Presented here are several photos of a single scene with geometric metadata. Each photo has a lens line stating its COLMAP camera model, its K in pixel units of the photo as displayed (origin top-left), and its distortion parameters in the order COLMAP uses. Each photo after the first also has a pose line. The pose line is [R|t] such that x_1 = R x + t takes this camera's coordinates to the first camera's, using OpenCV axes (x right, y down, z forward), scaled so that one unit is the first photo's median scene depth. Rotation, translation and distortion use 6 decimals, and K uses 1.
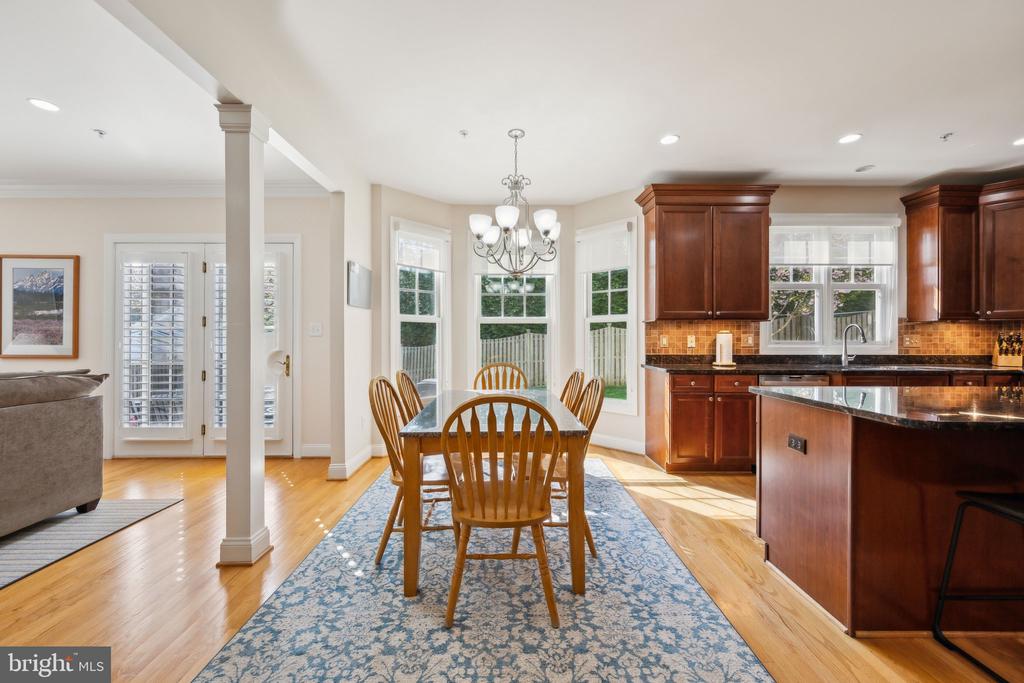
lens RADIAL K [[406.3, 0, 511.9], [0, 406.3, 337.6], [0, 0, 1]] dist [0.001750, -0.000588]
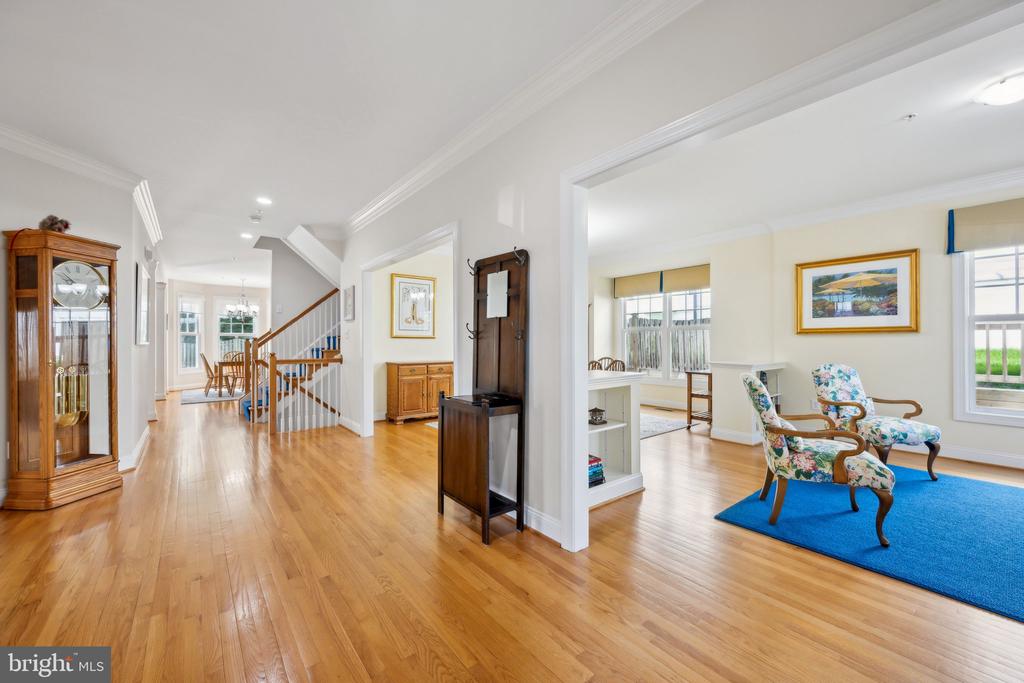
lens RADIAL K [[406.3, 0, 518.9], [0, 406.3, 344.9], [0, 0, 1]] dist [0.001750, -0.000588]
pose [[0.770176, -0.005730, 0.637806, -0.300687], [0.006091, 0.999980, 0.001628, 0.027845], [-0.637802, 0.002631, 0.770196, -2.324352]]
